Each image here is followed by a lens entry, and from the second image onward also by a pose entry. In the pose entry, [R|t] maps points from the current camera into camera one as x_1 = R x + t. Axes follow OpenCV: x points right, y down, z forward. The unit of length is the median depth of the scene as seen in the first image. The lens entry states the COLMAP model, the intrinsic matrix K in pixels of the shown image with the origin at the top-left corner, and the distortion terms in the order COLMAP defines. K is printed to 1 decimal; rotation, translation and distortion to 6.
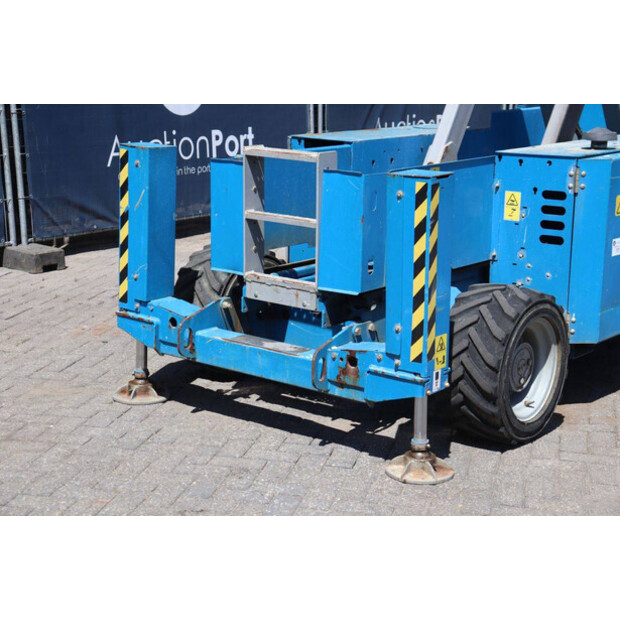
lens RADIAL K [[1151.8, 0, 316.0], [0, 1151.8, 304.8], [0, 0, 1]] dist [0.236706, 0.000000]
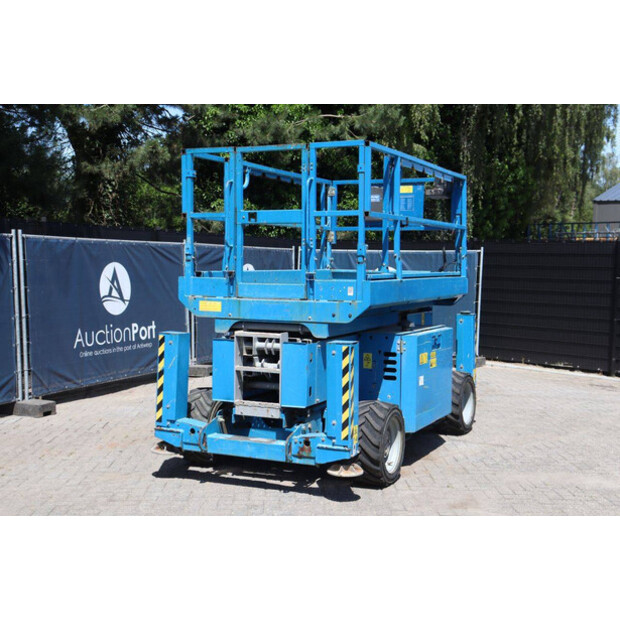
lens RADIAL K [[851.5, 0, 309.8], [0, 851.5, 310.3], [0, 0, 1]] dist [0.056353, 0.000000]
pose [[0.970920, -0.016264, 0.238853, -0.263216], [0.054359, 0.986608, -0.153786, 0.044558], [-0.233153, 0.162298, 0.958801, -0.328770]]
